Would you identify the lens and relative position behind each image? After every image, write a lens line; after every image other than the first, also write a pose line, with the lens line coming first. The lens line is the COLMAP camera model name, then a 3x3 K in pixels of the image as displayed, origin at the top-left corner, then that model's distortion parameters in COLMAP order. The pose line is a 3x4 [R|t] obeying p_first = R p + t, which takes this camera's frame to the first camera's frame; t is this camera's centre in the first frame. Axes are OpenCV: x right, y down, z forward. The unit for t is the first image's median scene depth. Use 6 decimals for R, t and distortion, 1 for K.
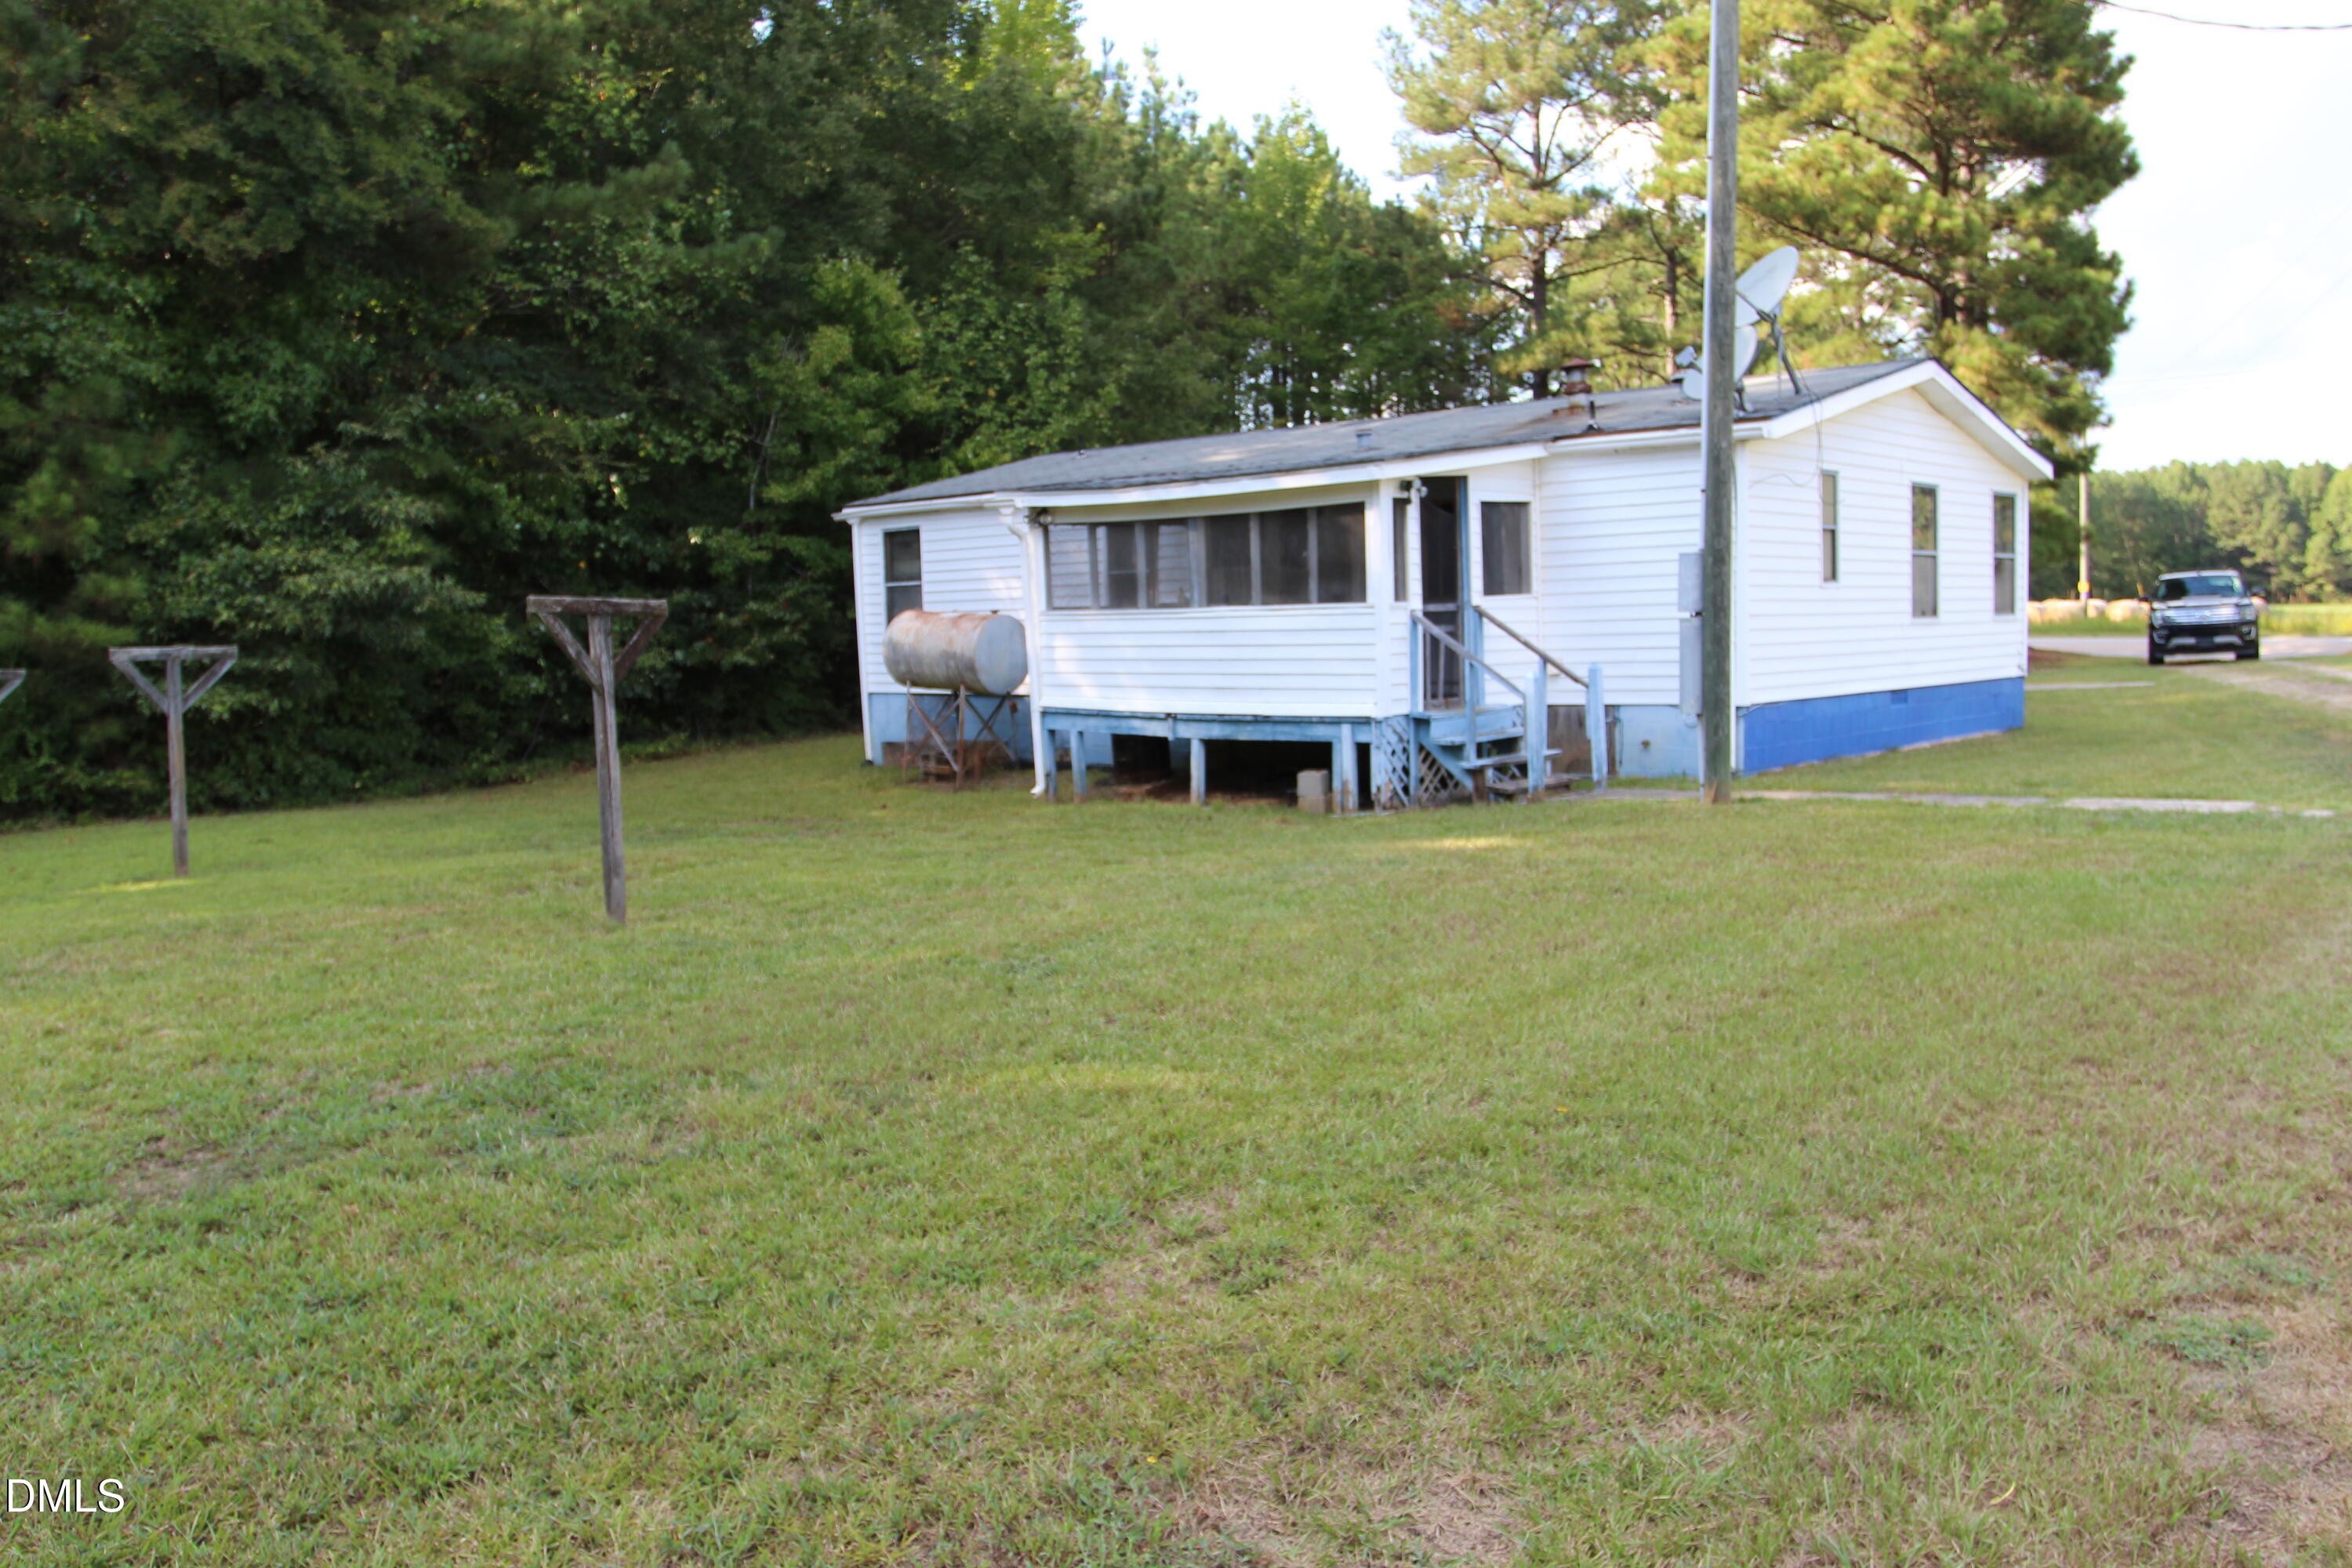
lens RADIAL K [[1886.3, 0, 1196.7], [0, 1886.3, 769.5], [0, 0, 1]] dist [-0.093921, 0.065103]
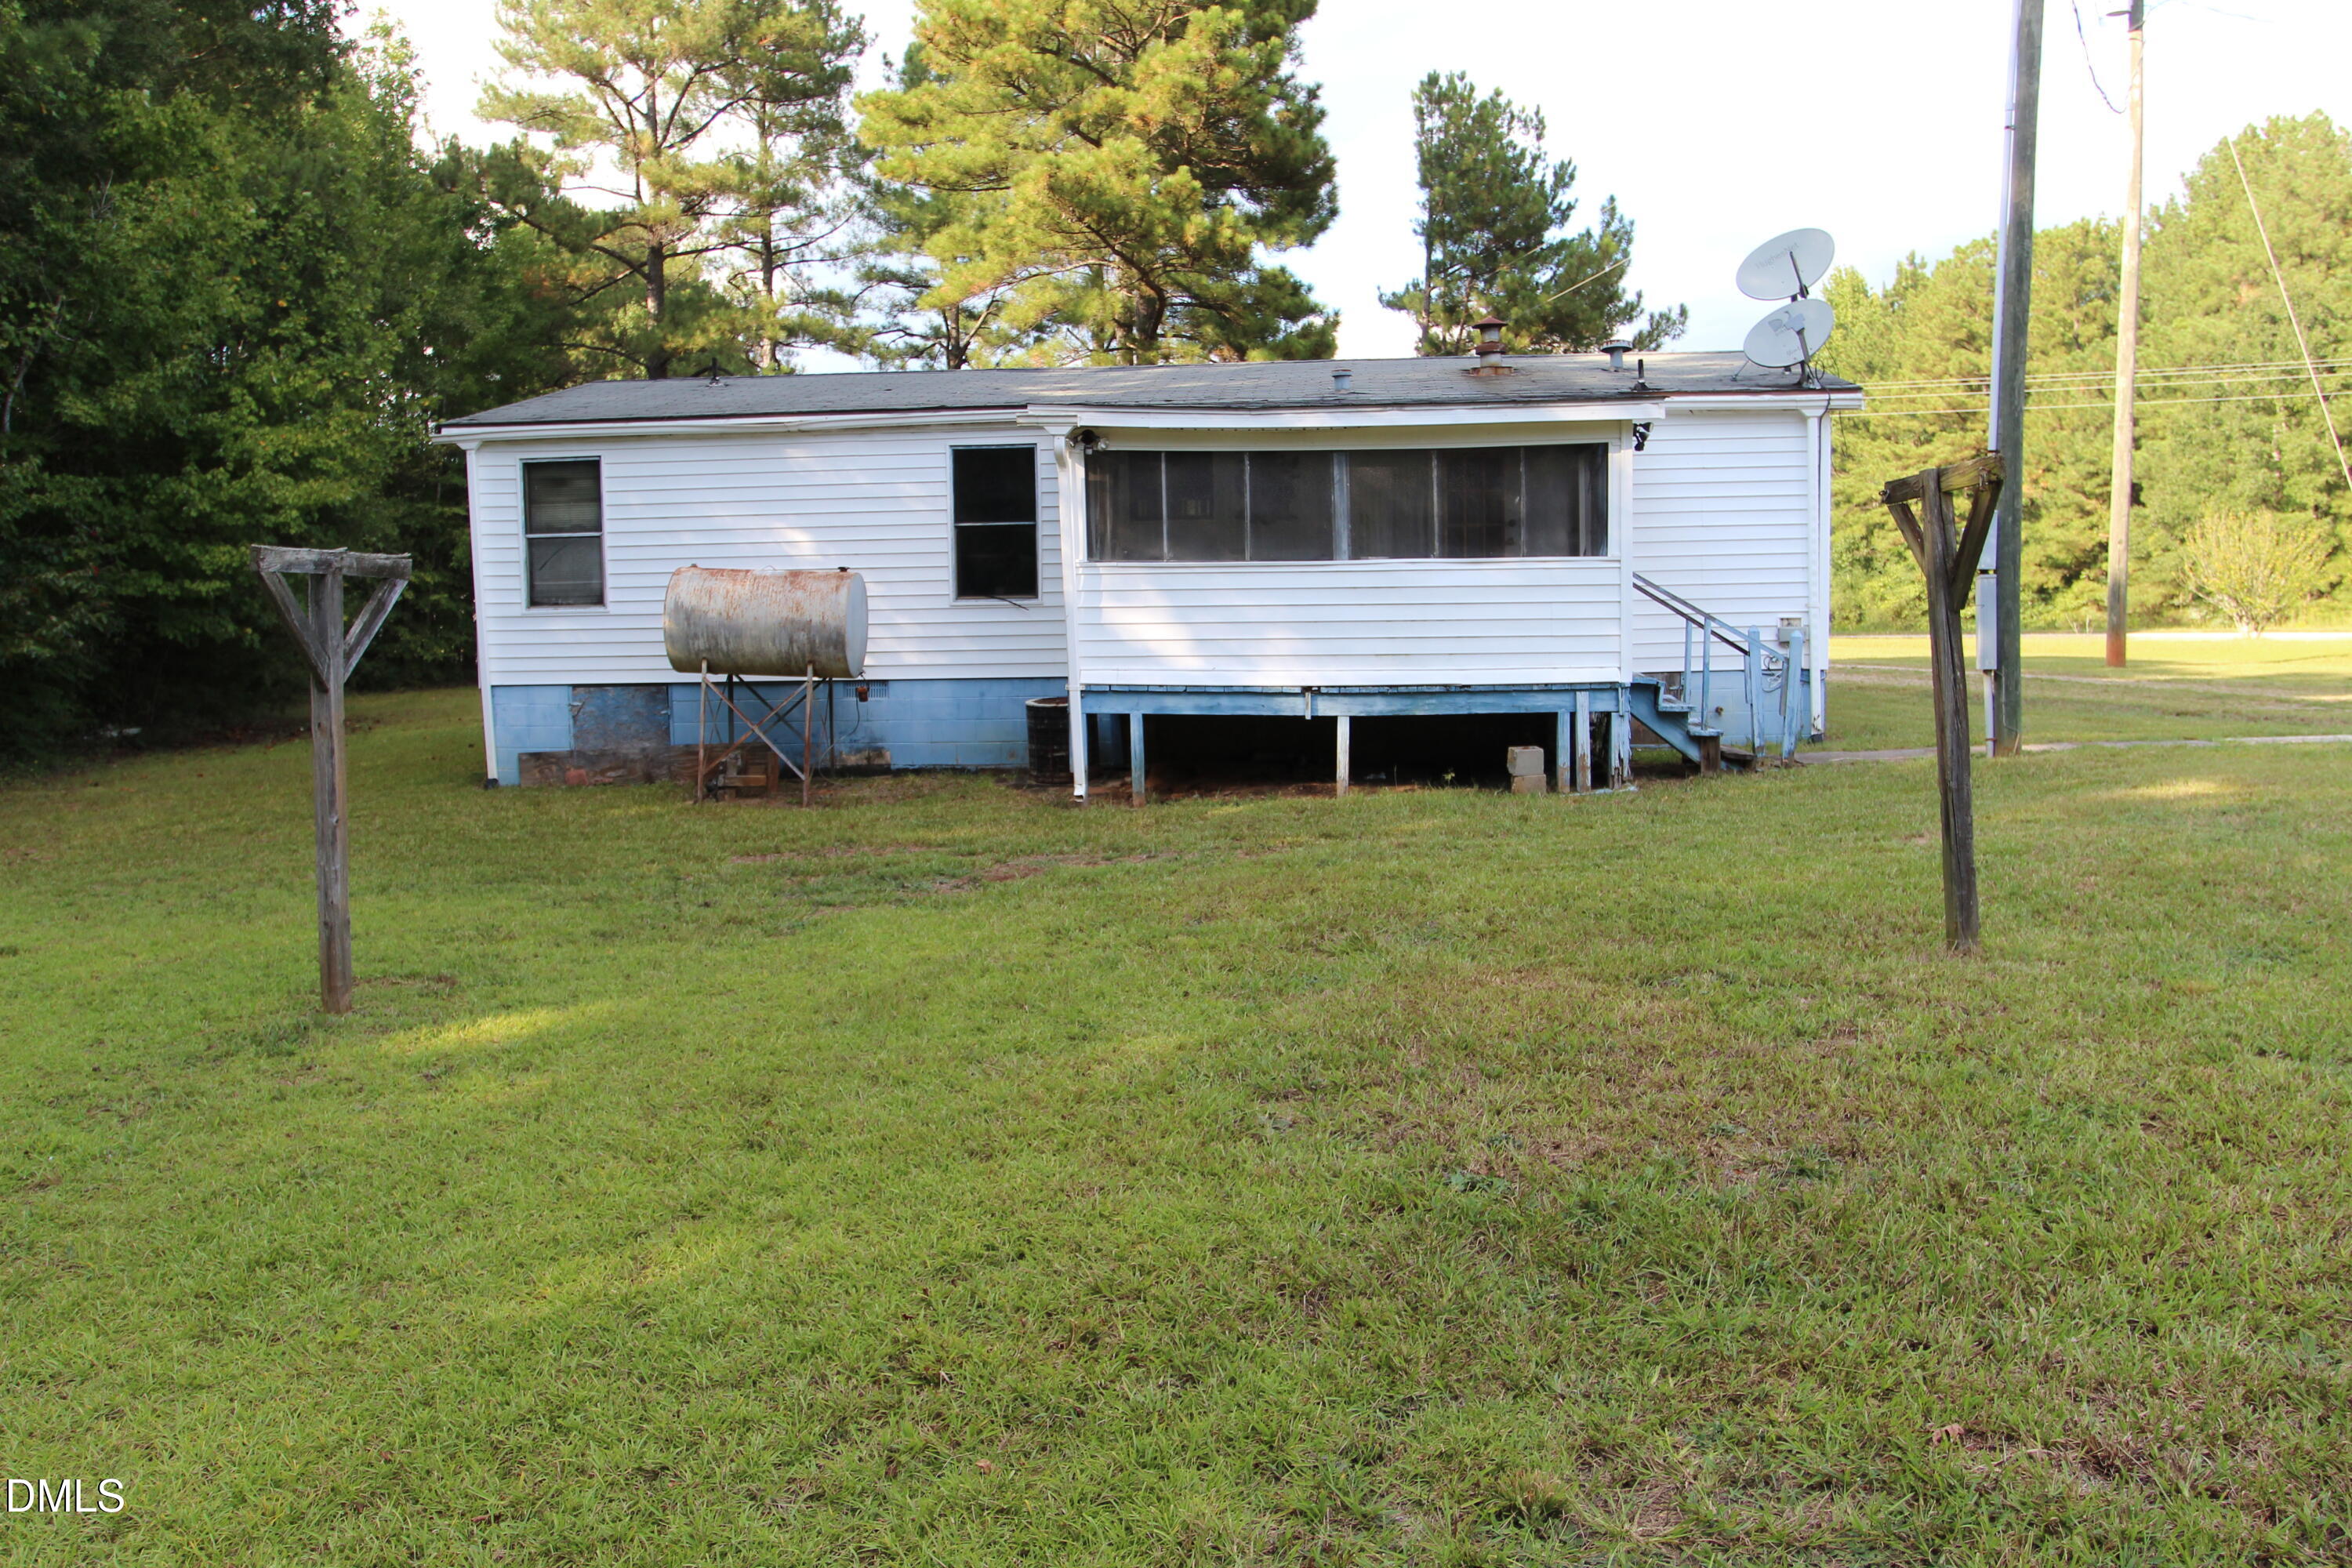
lens RADIAL K [[1886.3, 0, 1196.7], [0, 1886.3, 769.5], [0, 0, 1]] dist [-0.093921, 0.065103]
pose [[0.783396, -0.036762, 0.620435, -0.566004], [0.044889, 0.998989, 0.002512, 0.002147], [-0.619900, 0.025883, 0.784254, 0.383653]]
